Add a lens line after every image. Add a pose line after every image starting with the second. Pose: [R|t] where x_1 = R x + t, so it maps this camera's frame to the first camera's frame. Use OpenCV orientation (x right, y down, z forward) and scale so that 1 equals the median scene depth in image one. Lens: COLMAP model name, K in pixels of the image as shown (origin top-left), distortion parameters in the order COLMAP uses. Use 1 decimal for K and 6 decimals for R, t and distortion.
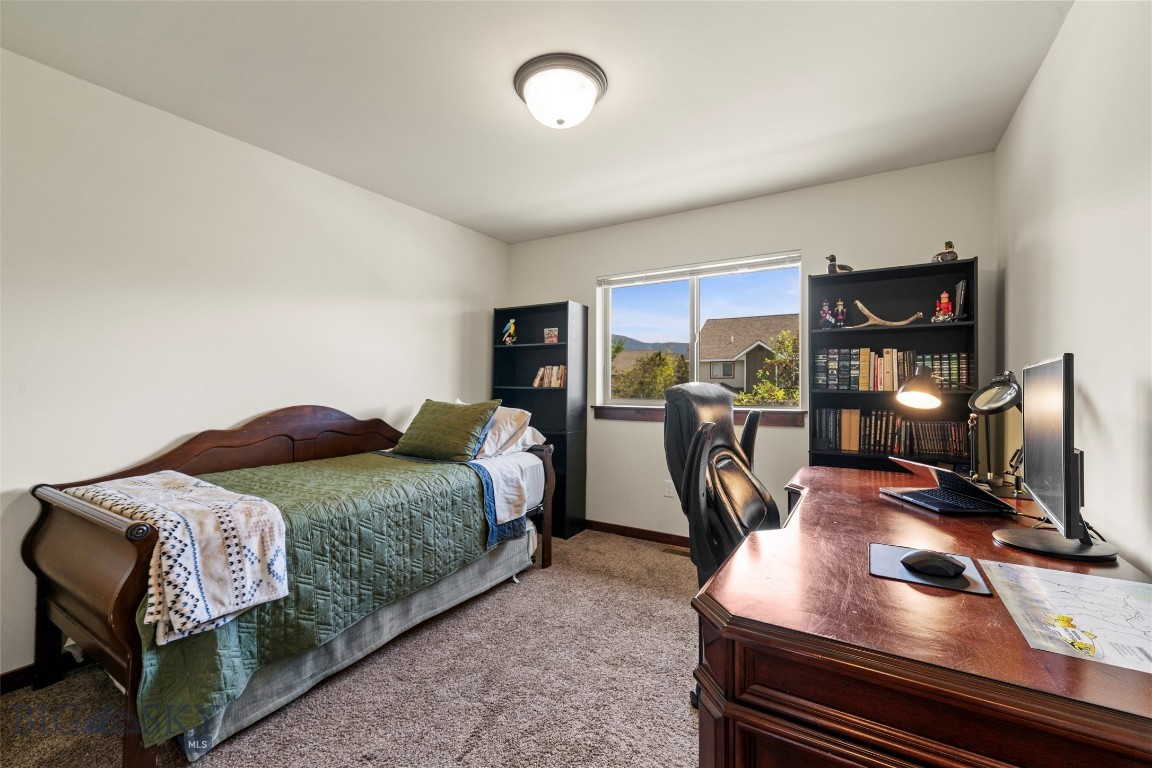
lens RADIAL K [[471.9, 0, 580.1], [0, 471.9, 381.9], [0, 0, 1]] dist [-0.001640, -0.000097]
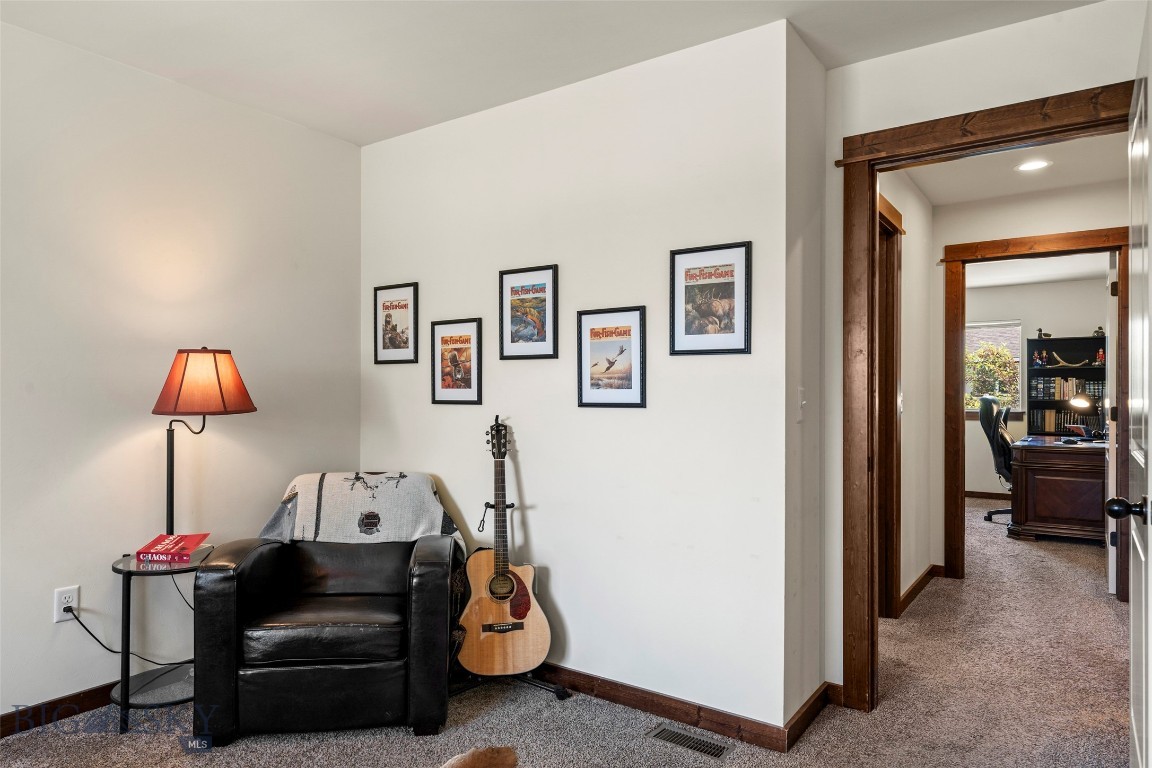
lens RADIAL K [[723.7, 0, 573.5], [0, 723.7, 387.0], [0, 0, 1]] dist [-0.003083, 0.001913]
pose [[0.997429, 0.000632, -0.071656, -1.099648], [-0.001045, 0.999983, -0.005723, -0.013572], [0.071651, 0.005783, 0.997413, -1.981788]]
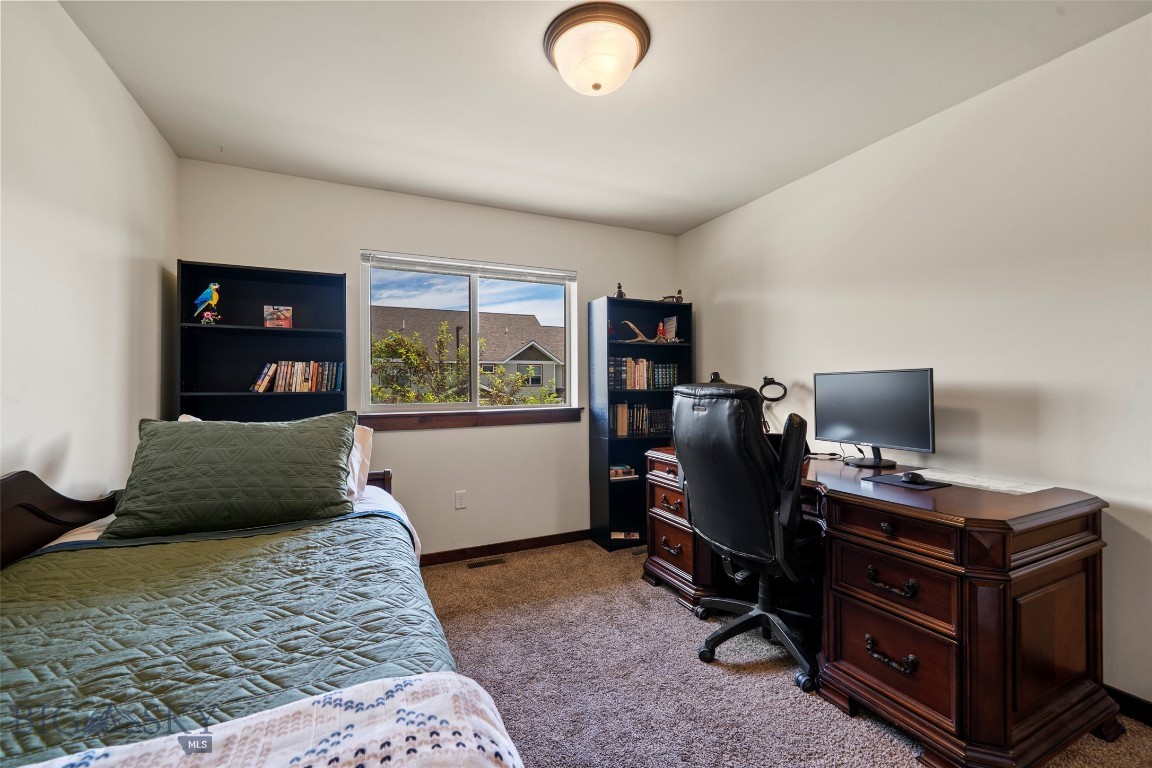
lens RADIAL K [[471.9, 0, 578.4], [0, 471.9, 379.6], [0, 0, 1]] dist [-0.001640, -0.000097]
pose [[0.553198, 0.004758, 0.833036, -0.570146], [0.005095, 0.999946, -0.009095, 0.002035], [-0.833034, 0.009275, 0.553144, 0.379615]]
